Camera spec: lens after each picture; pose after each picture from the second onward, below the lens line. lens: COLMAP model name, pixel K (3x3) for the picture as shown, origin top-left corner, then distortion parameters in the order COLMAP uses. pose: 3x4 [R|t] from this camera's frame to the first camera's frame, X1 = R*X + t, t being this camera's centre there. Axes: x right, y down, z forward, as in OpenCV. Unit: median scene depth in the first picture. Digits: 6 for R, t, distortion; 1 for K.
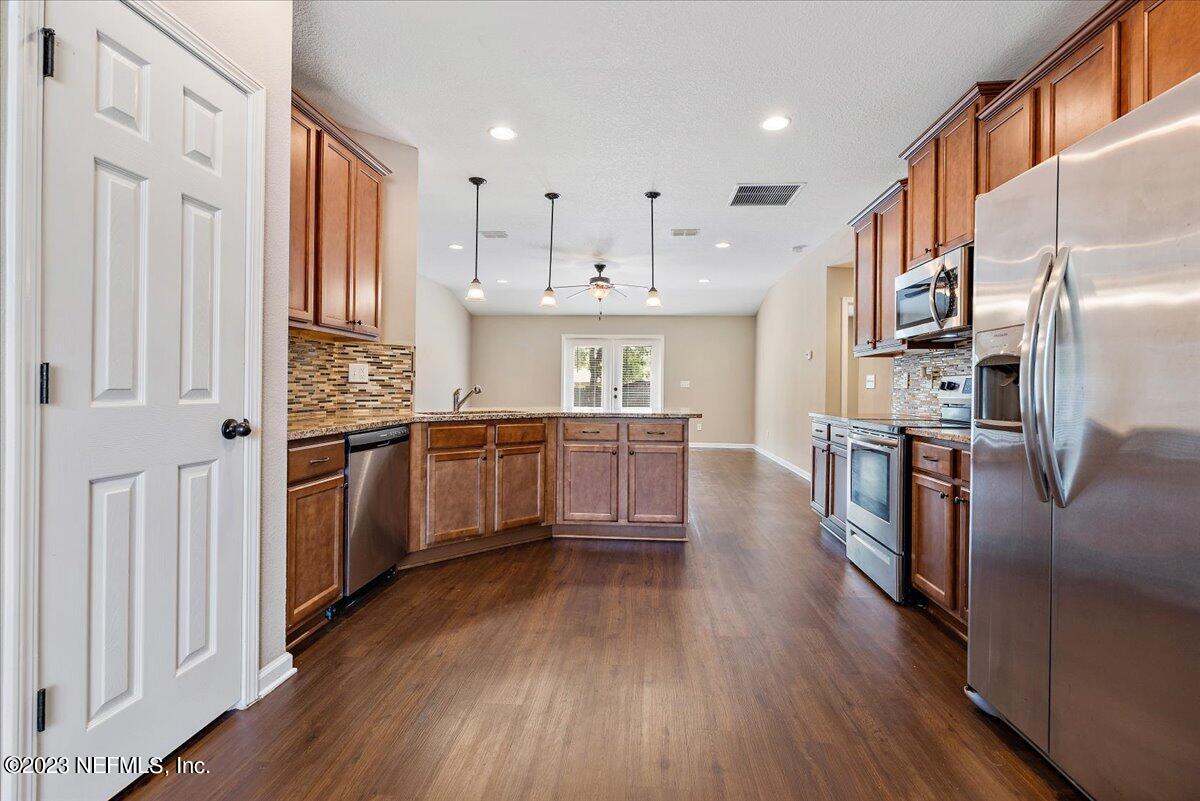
lens RADIAL K [[543.0, 0, 601.2], [0, 543.0, 389.0], [0, 0, 1]] dist [0.000306, -0.000352]
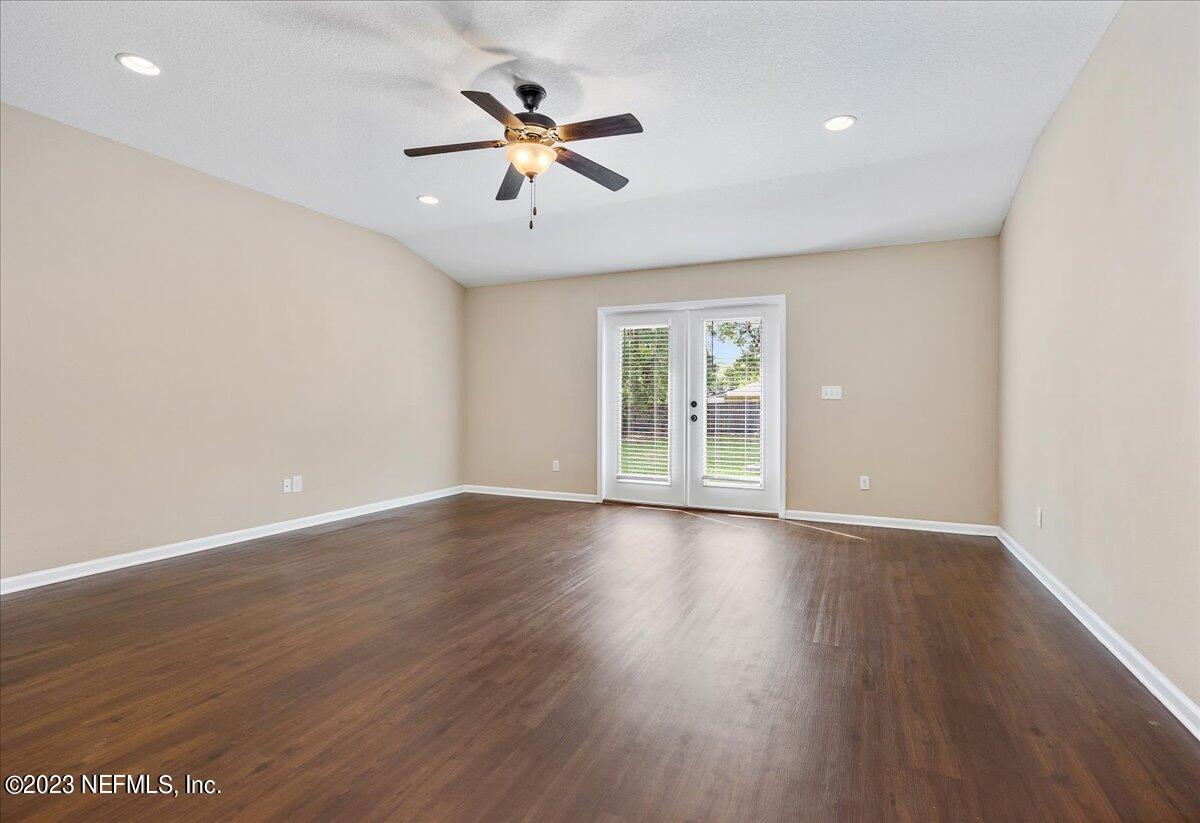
lens RADIAL K [[570.8, 0, 604.9], [0, 570.8, 402.7], [0, 0, 1]] dist [-0.010273, -0.000077]
pose [[0.940451, -0.010602, -0.339765, 0.362475], [0.006086, 0.999878, -0.014357, 0.017445], [0.339876, 0.011434, 0.940401, 1.208631]]
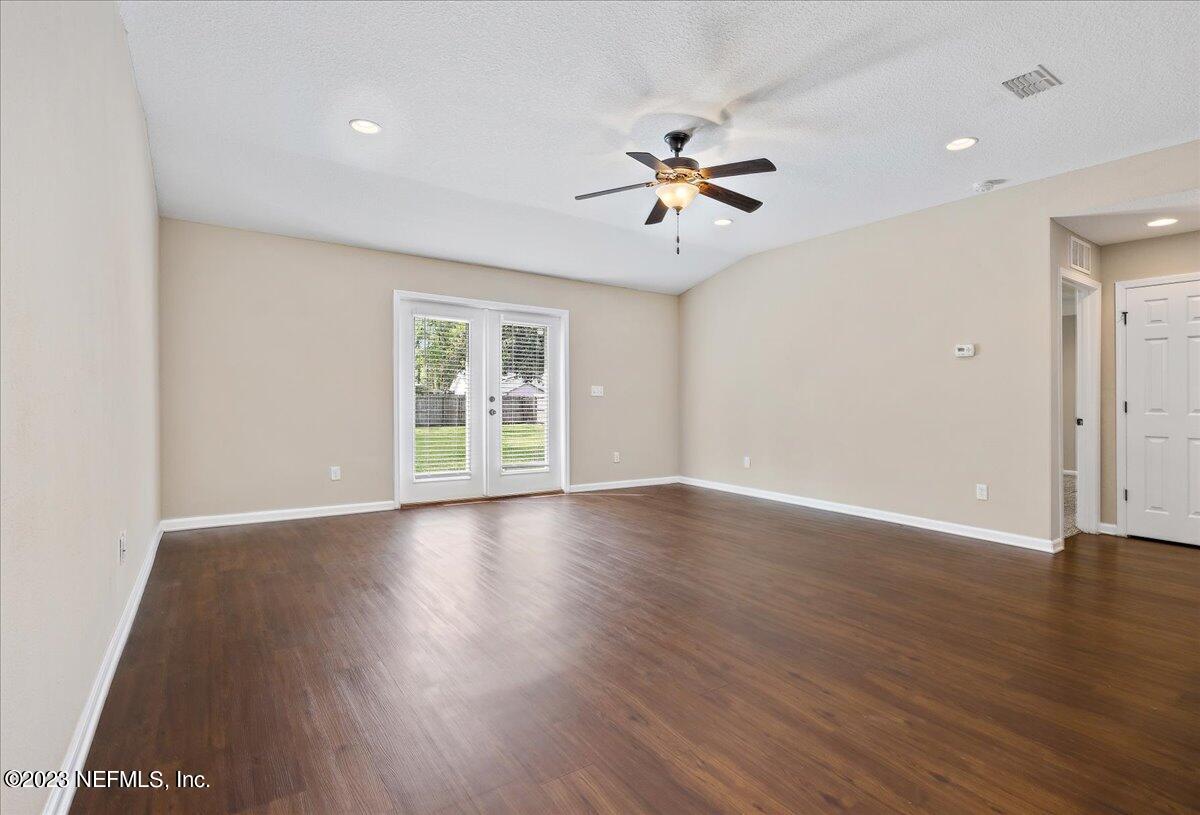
lens RADIAL K [[574.8, 0, 611.3], [0, 574.8, 403.0], [0, 0, 1]] dist [-0.002822, 0.000203]
pose [[0.762877, -0.007333, 0.646503, -0.709634], [0.002412, 0.999961, 0.008495, -0.000763], [-0.646540, -0.004921, 0.762864, 1.264692]]
